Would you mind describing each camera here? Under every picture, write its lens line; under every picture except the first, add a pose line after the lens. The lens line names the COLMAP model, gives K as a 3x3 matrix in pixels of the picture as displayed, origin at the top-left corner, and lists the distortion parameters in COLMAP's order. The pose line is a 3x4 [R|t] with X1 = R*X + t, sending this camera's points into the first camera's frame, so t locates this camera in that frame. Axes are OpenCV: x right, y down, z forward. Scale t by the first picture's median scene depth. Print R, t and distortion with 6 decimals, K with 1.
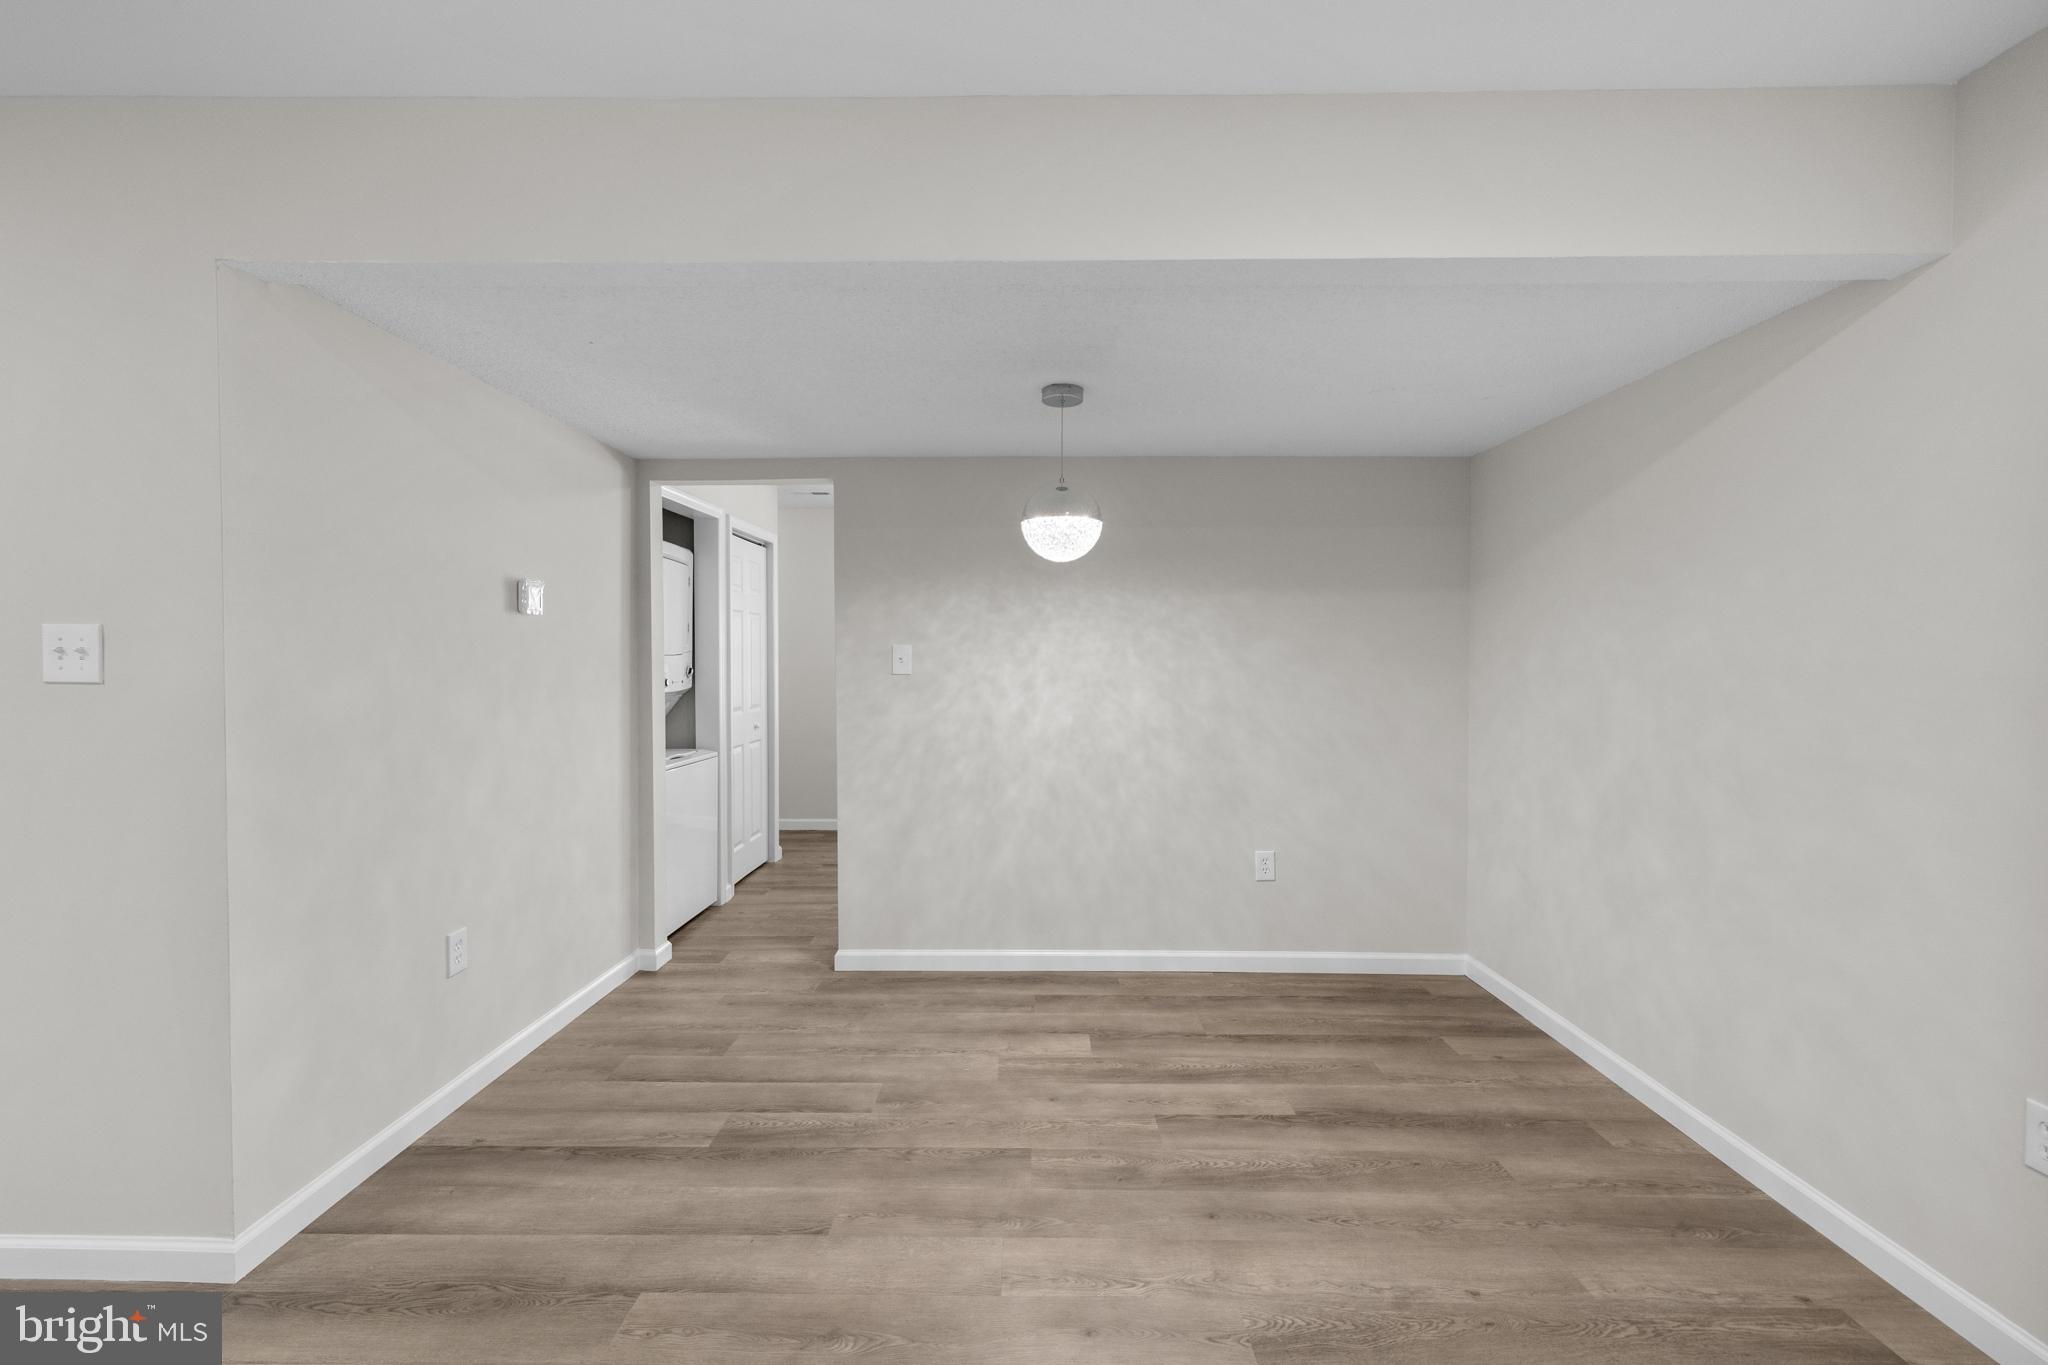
lens RADIAL K [[864.6, 0, 1018.7], [0, 864.6, 677.7], [0, 0, 1]] dist [0.001894, -0.001351]
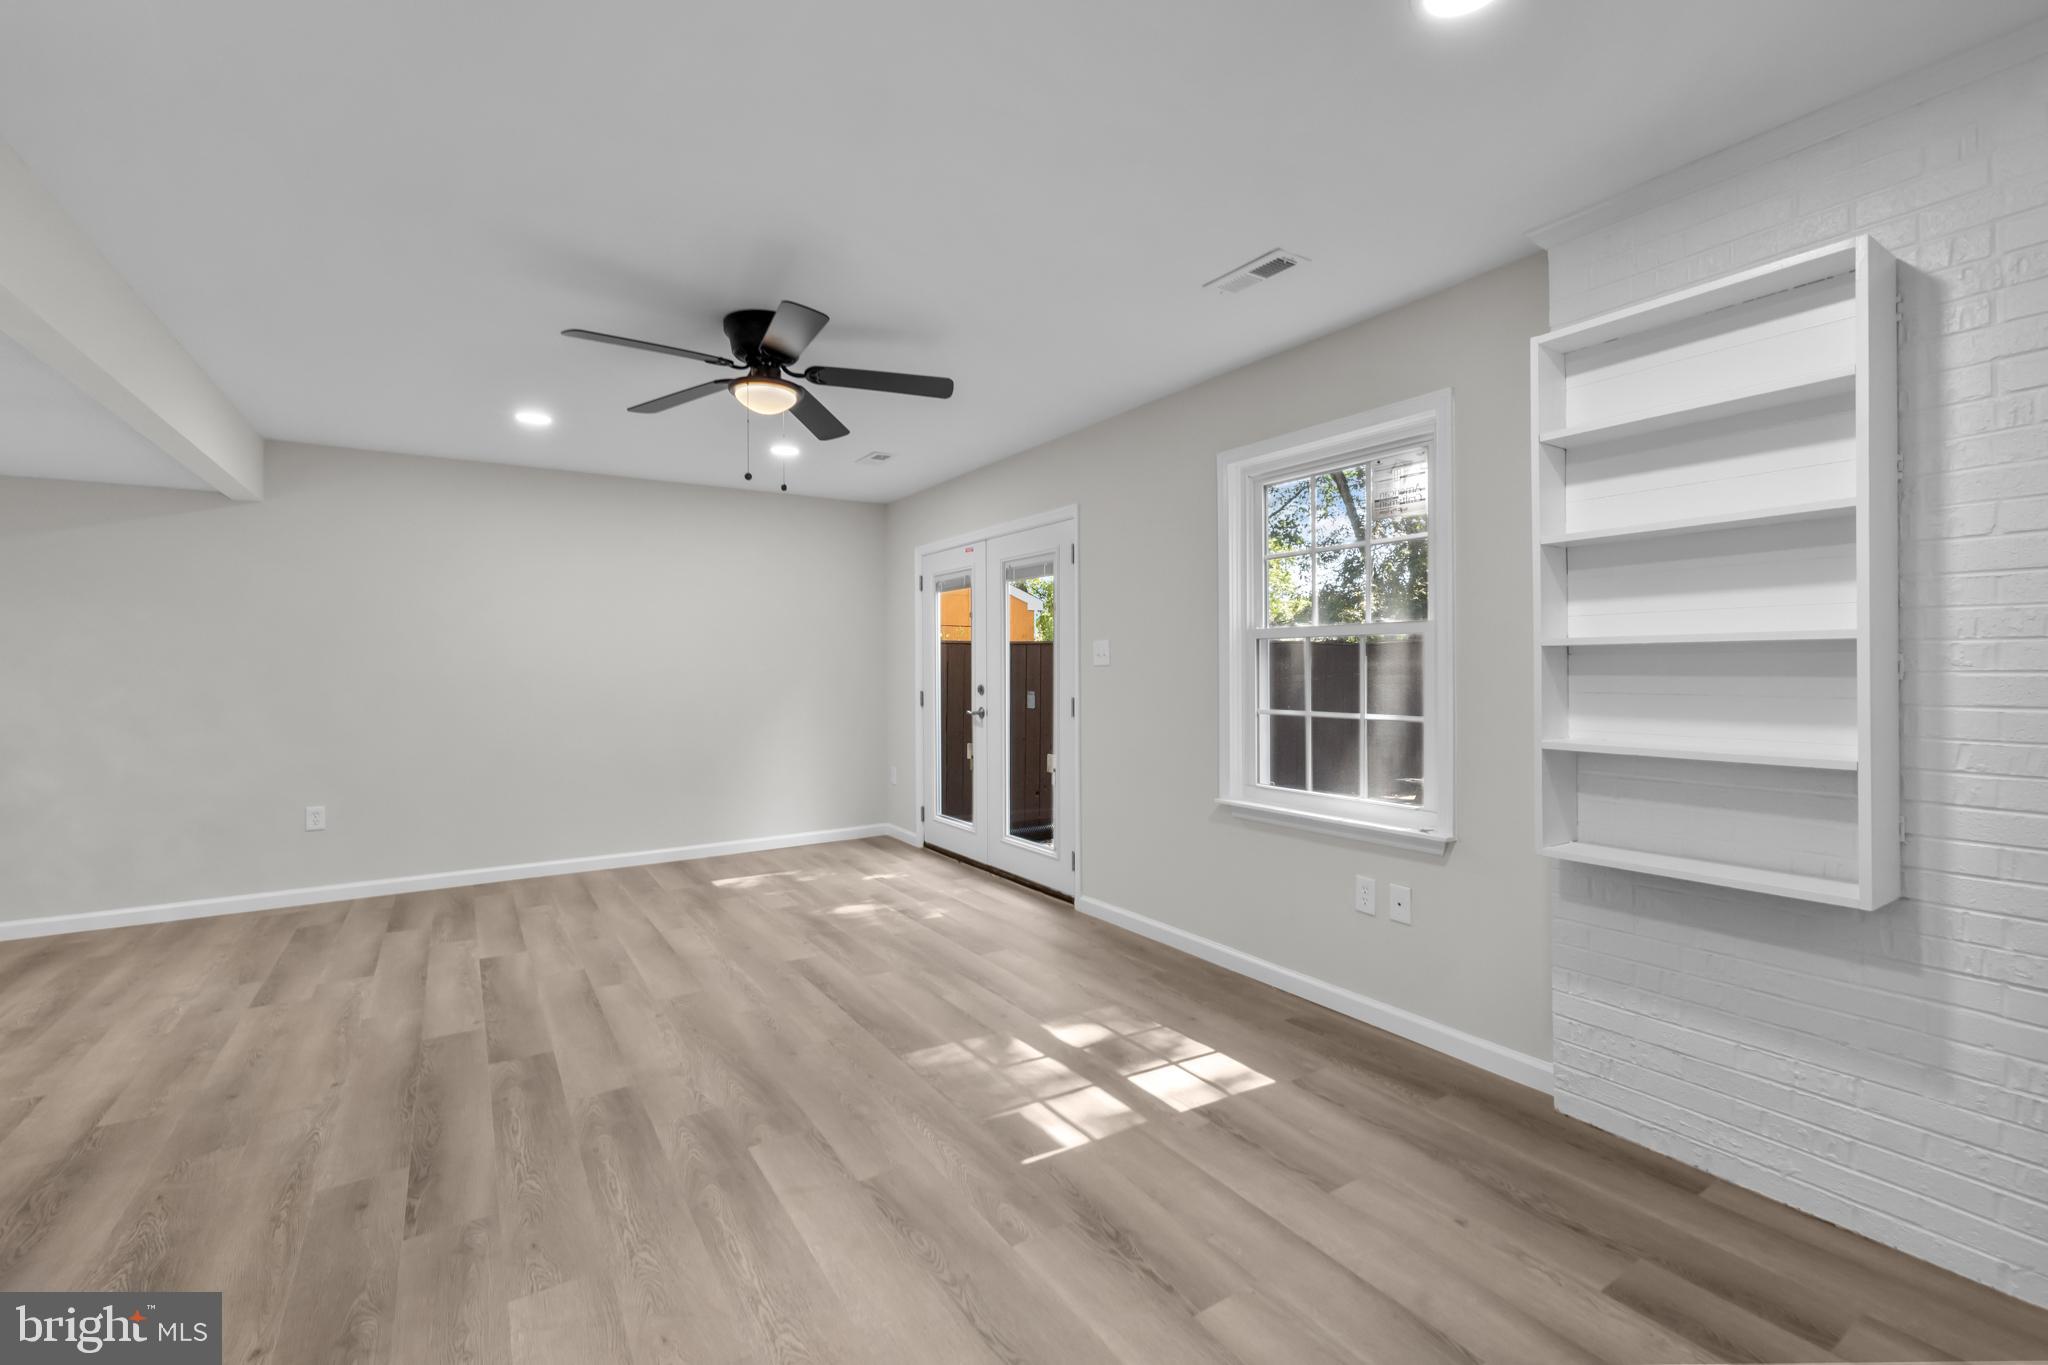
lens RADIAL K [[864.6, 0, 1036.7], [0, 864.6, 674.7], [0, 0, 1]] dist [0.001894, -0.001351]
pose [[-0.572125, -0.005018, 0.820151, -1.538032], [0.022097, 0.999524, 0.021530, 0.016198], [-0.819869, 0.030441, -0.571742, 0.365813]]
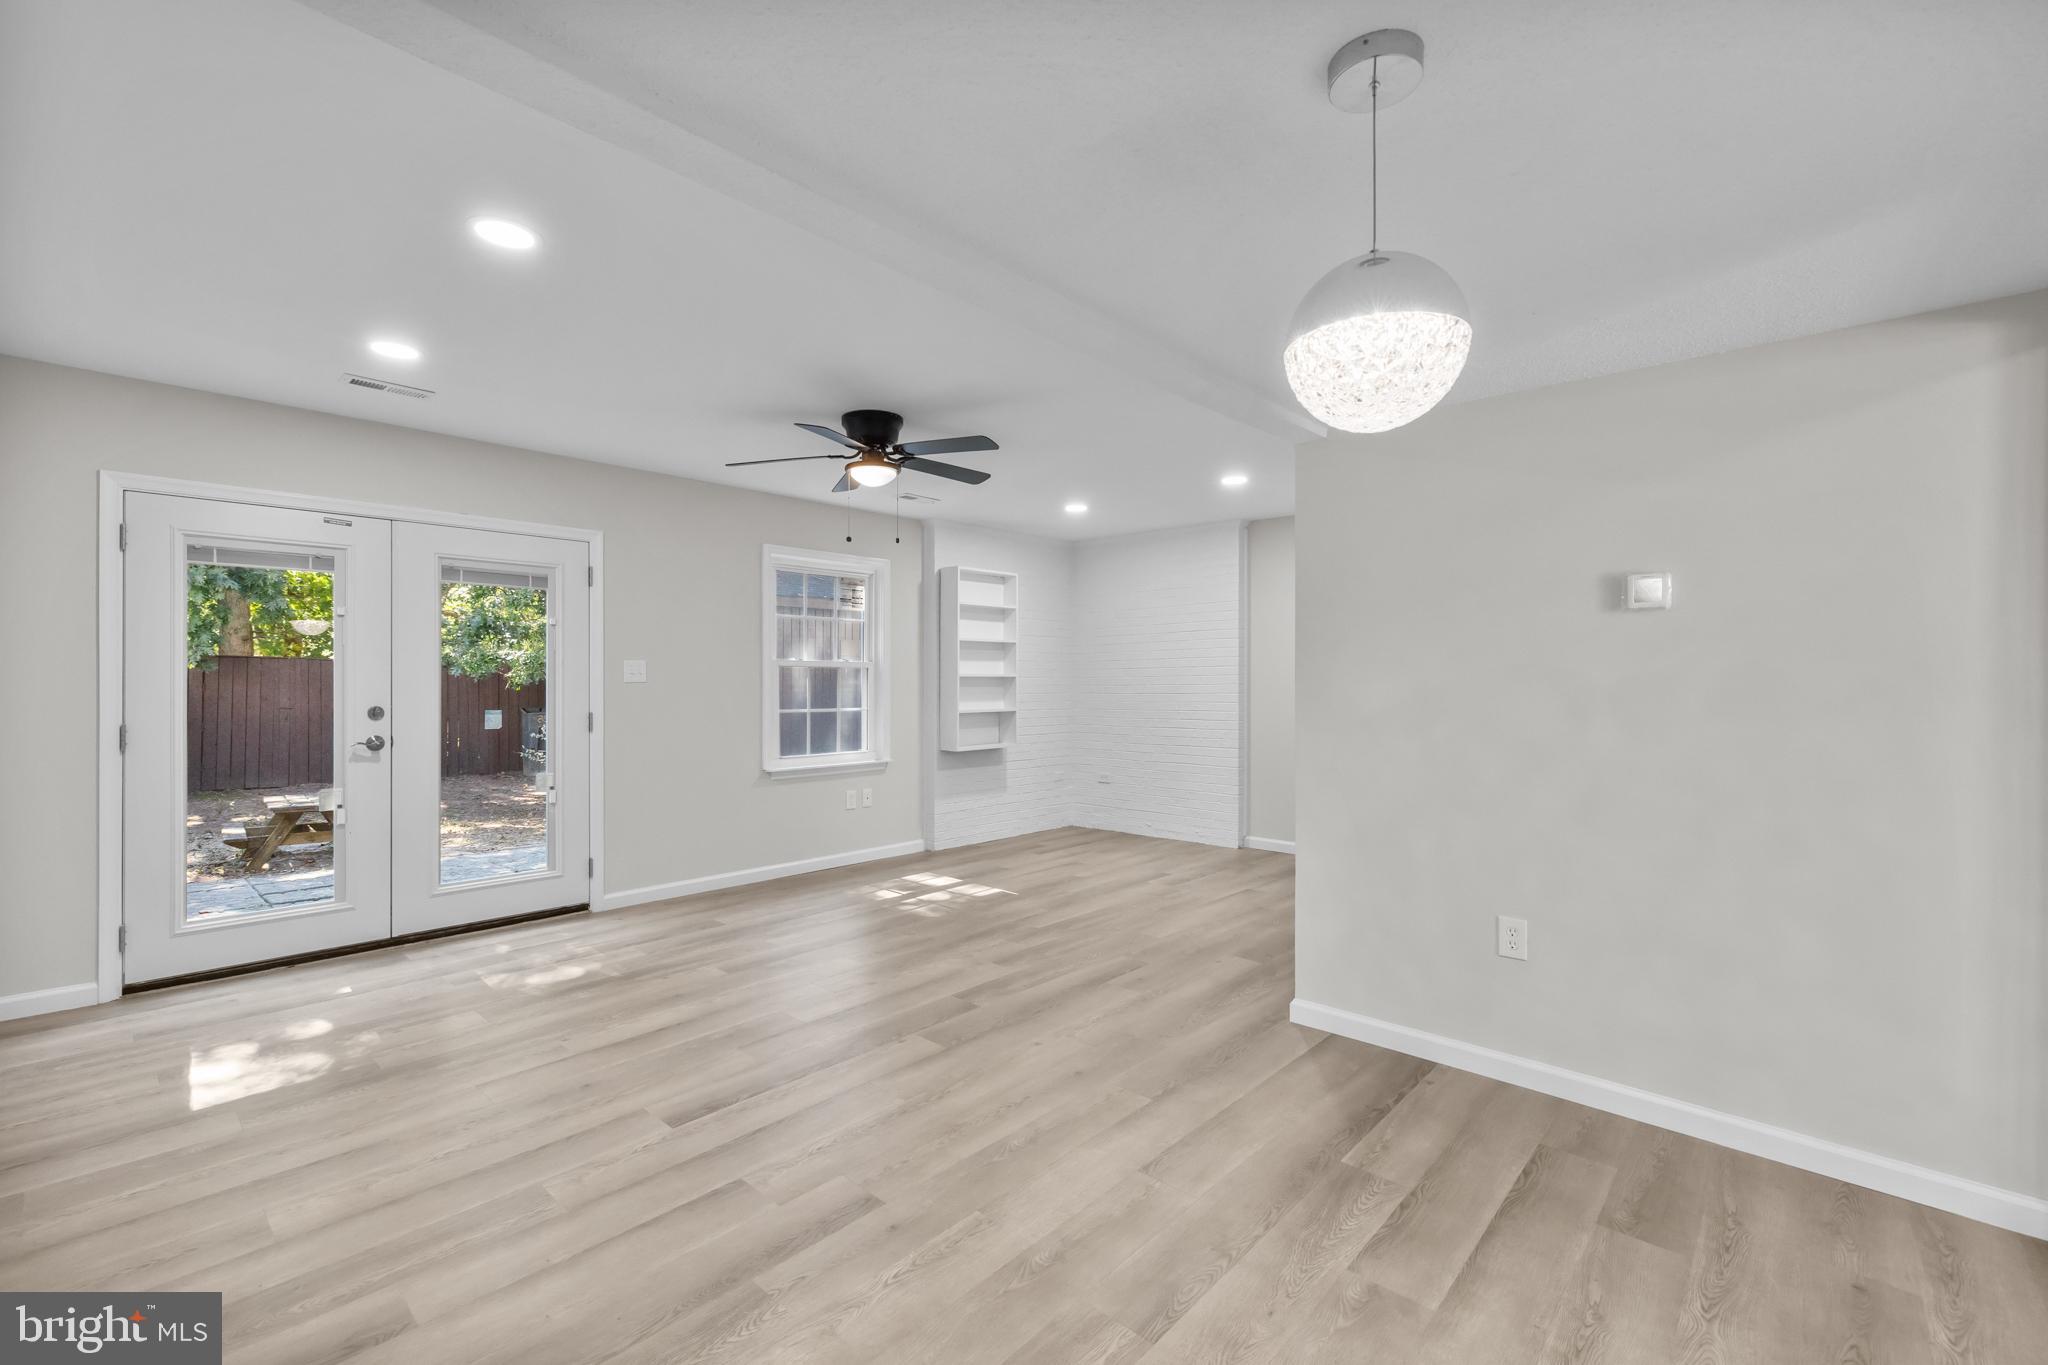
lens RADIAL K [[864.6, 0, 1013.8], [0, 864.6, 681.5], [0, 0, 1]] dist [0.001894, -0.001351]
pose [[-0.669077, -0.002678, -0.743188, 0.525122], [-0.018182, 0.999753, 0.012767, -0.002906], [0.742971, 0.022055, -0.668960, 1.171847]]
